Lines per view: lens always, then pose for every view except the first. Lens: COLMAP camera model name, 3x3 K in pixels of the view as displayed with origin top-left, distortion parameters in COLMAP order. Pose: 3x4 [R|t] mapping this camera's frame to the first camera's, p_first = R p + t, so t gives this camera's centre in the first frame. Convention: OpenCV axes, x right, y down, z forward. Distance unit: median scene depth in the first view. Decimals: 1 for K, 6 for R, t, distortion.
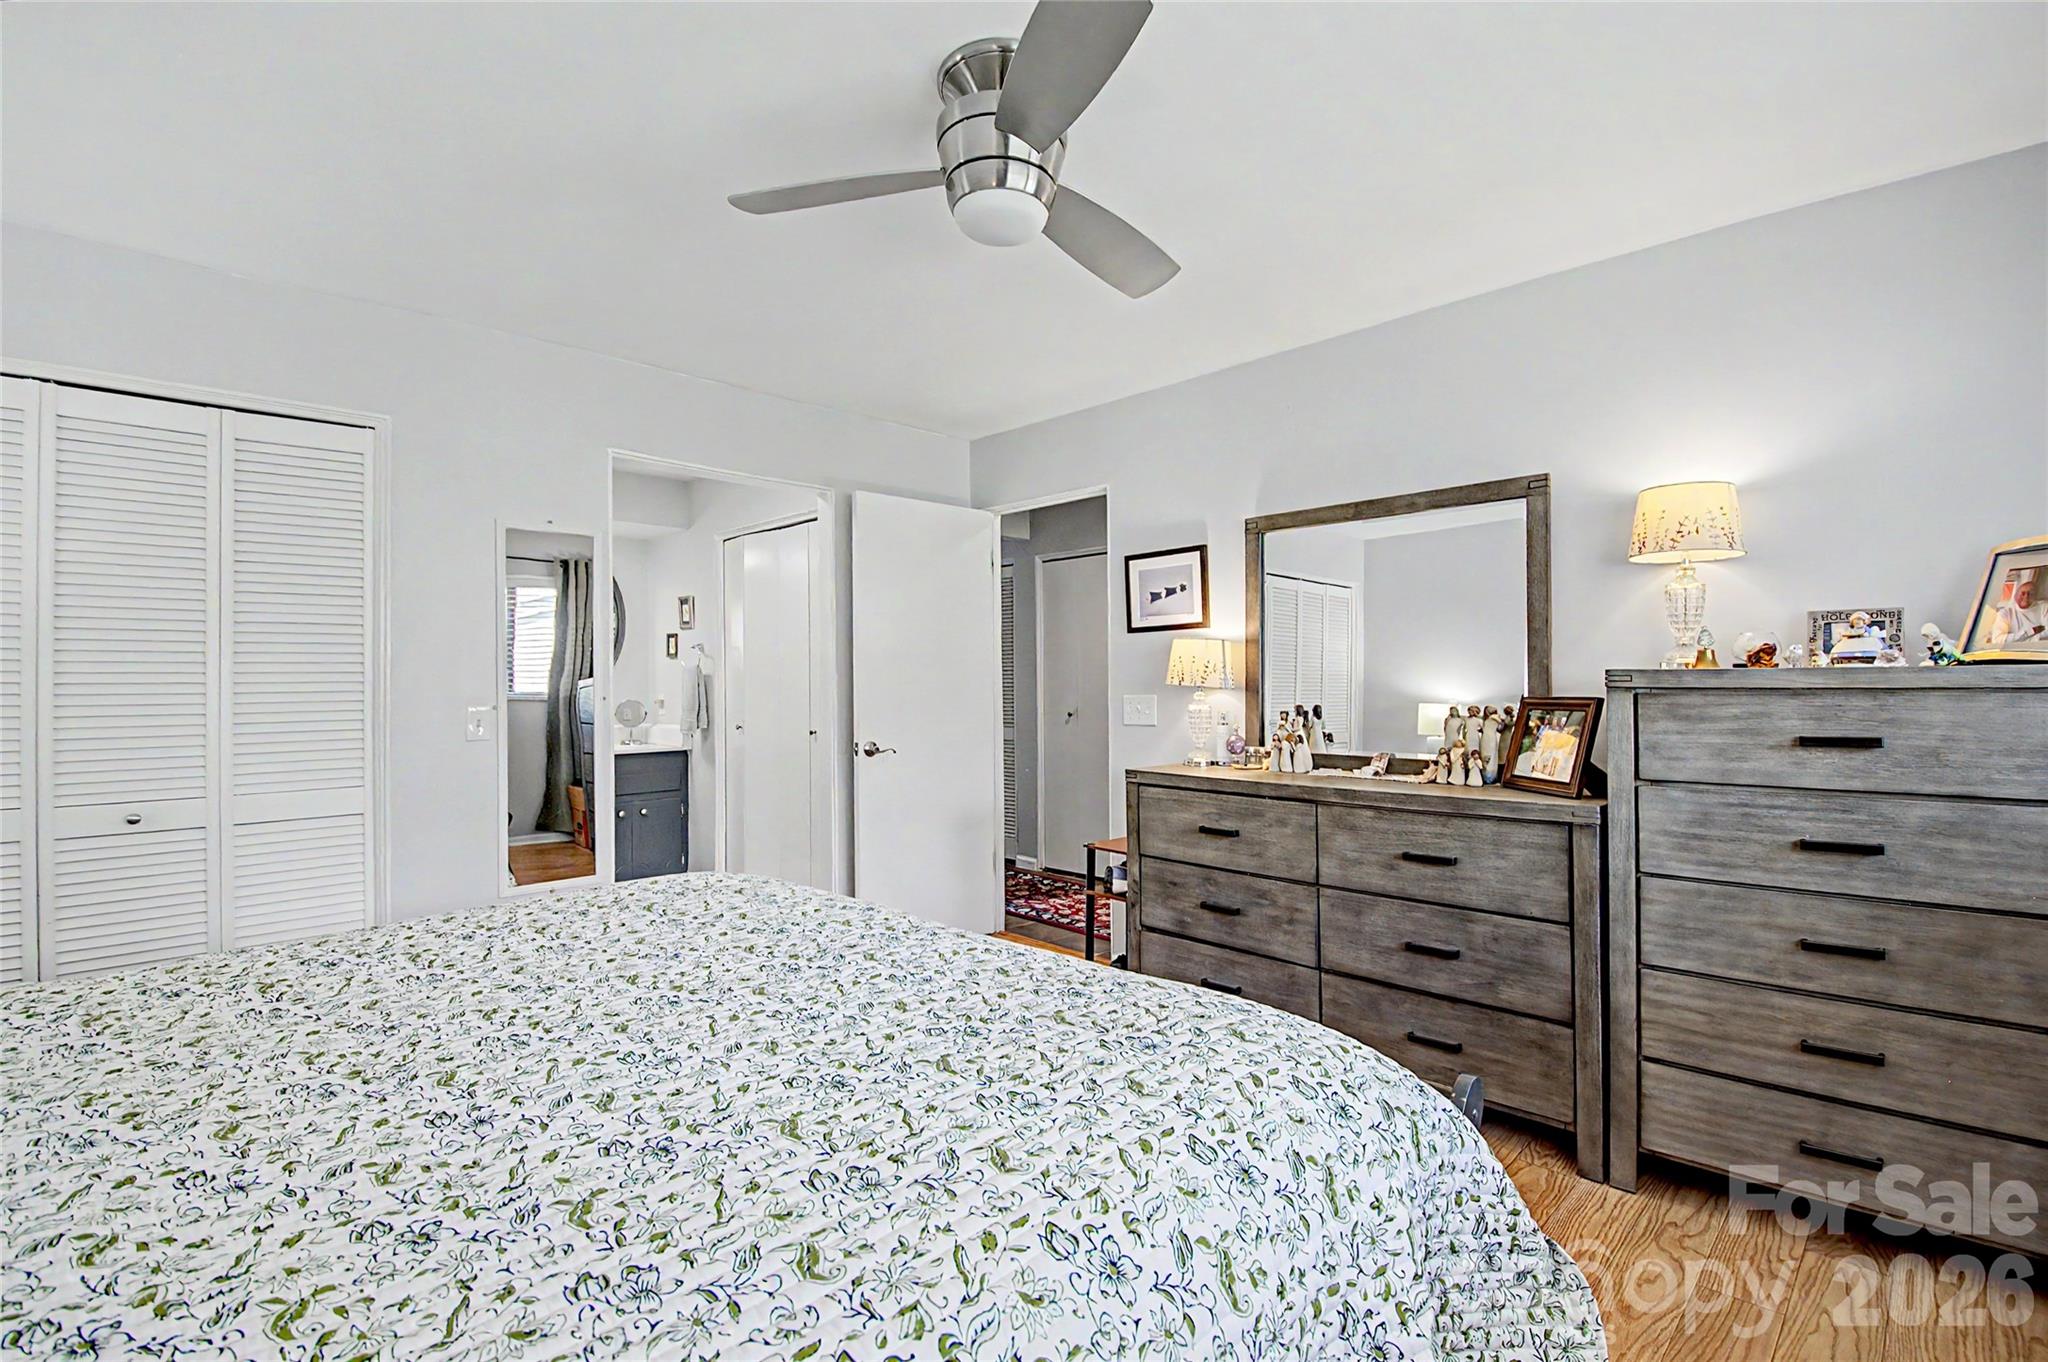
lens RADIAL K [[943.3, 0, 1022.1], [0, 943.3, 667.4], [0, 0, 1]] dist [0.003592, -0.015645]
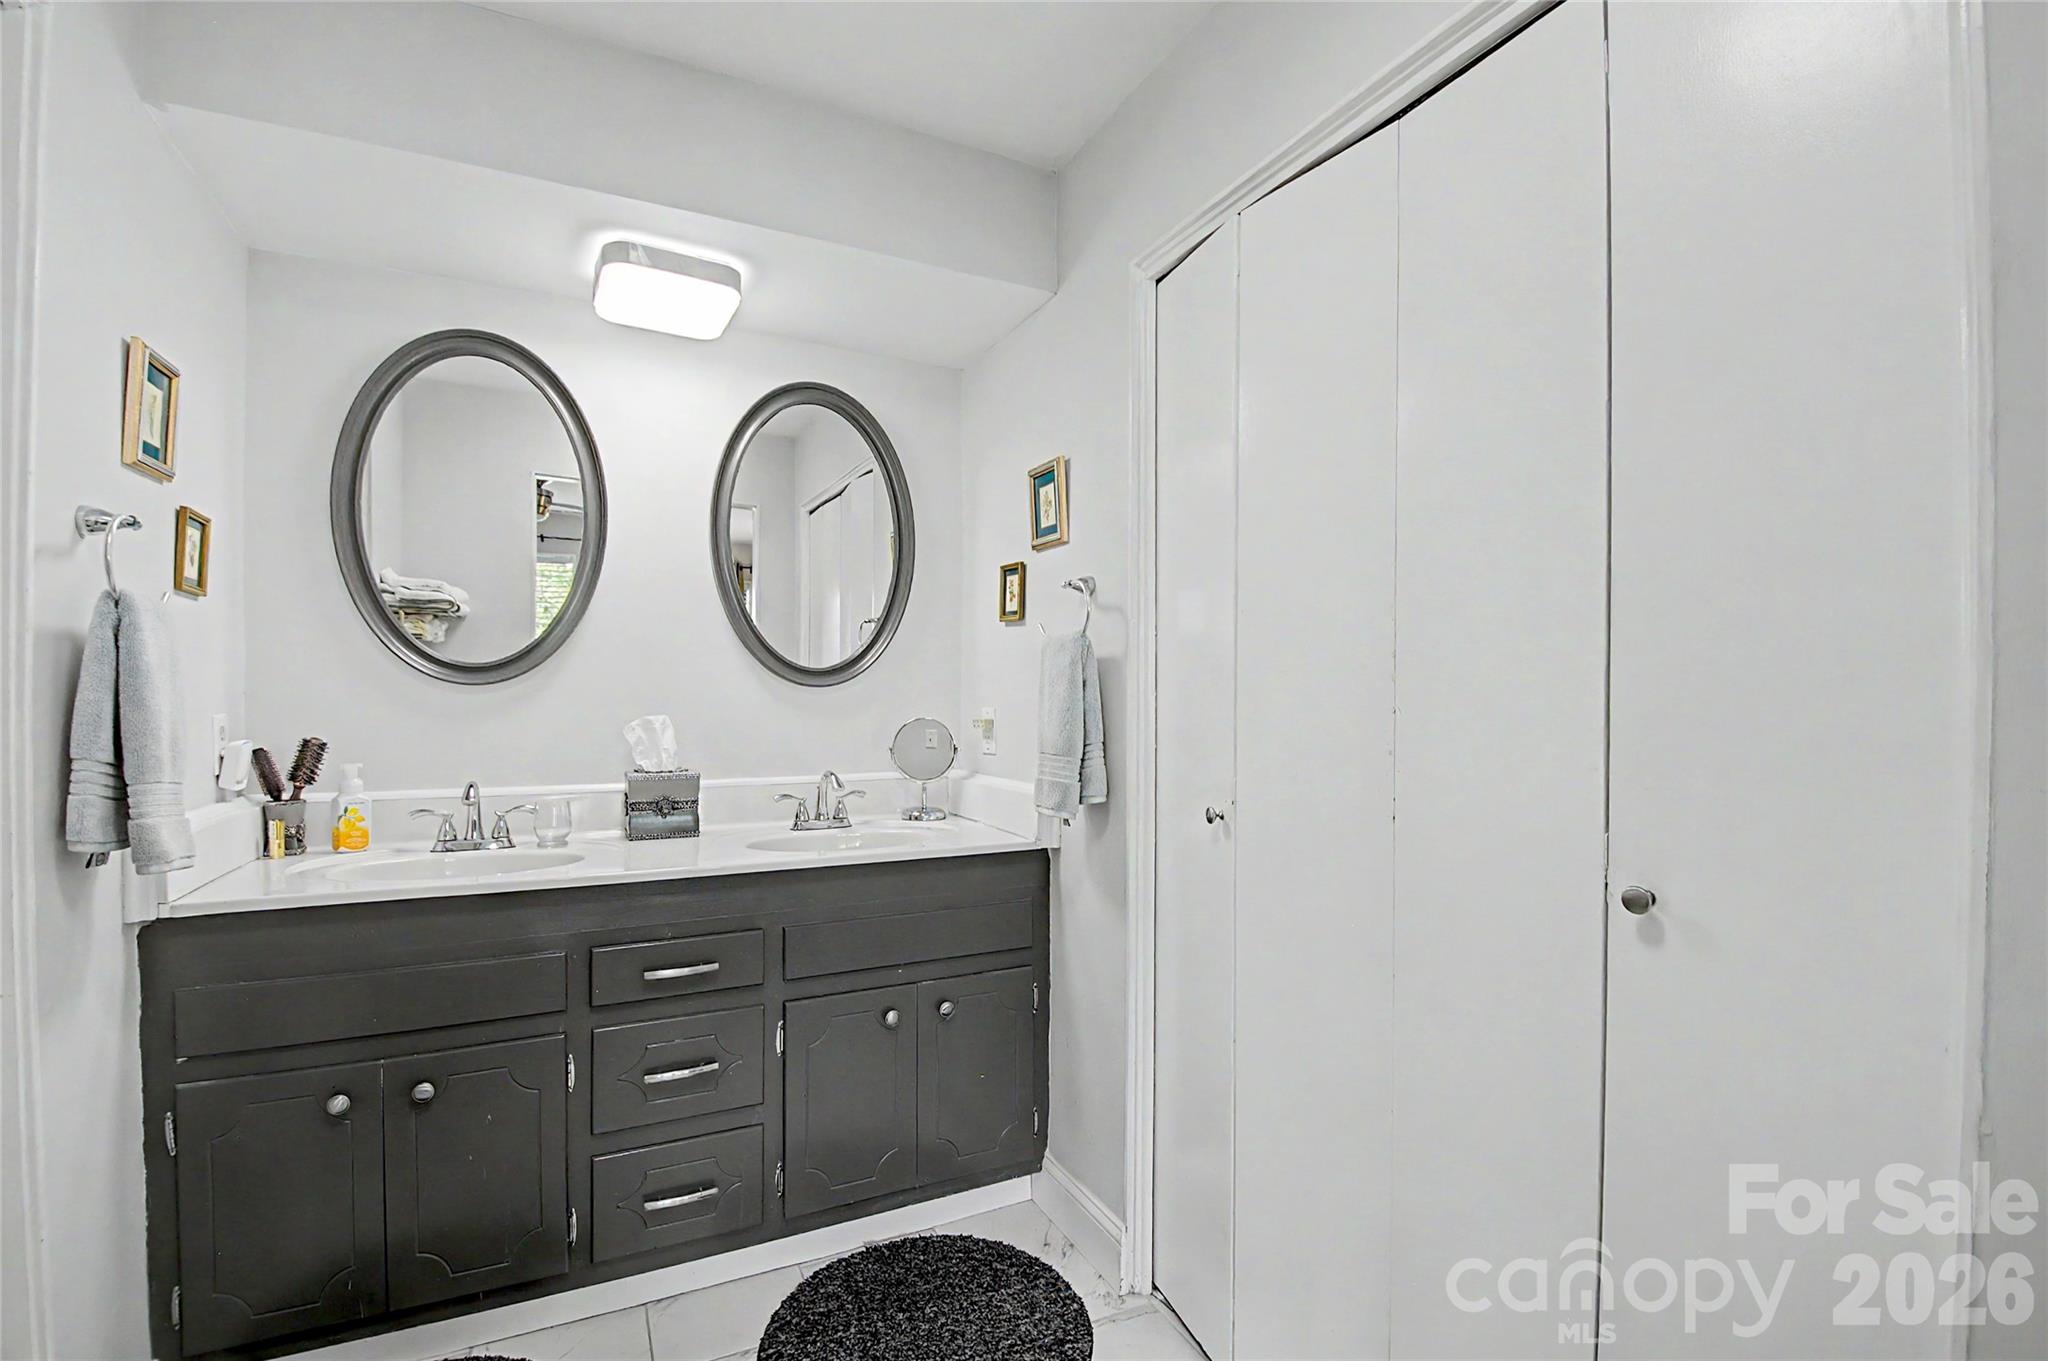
lens RADIAL K [[921.1, 0, 1024.0], [0, 921.1, 680.5], [0, 0, 1]] dist [0.000927, -0.014235]
pose [[0.947765, 0.011131, -0.318775, -0.247802], [-0.005780, 0.999826, 0.017729, 0.009822], [0.318917, -0.014960, 0.947665, 0.644732]]
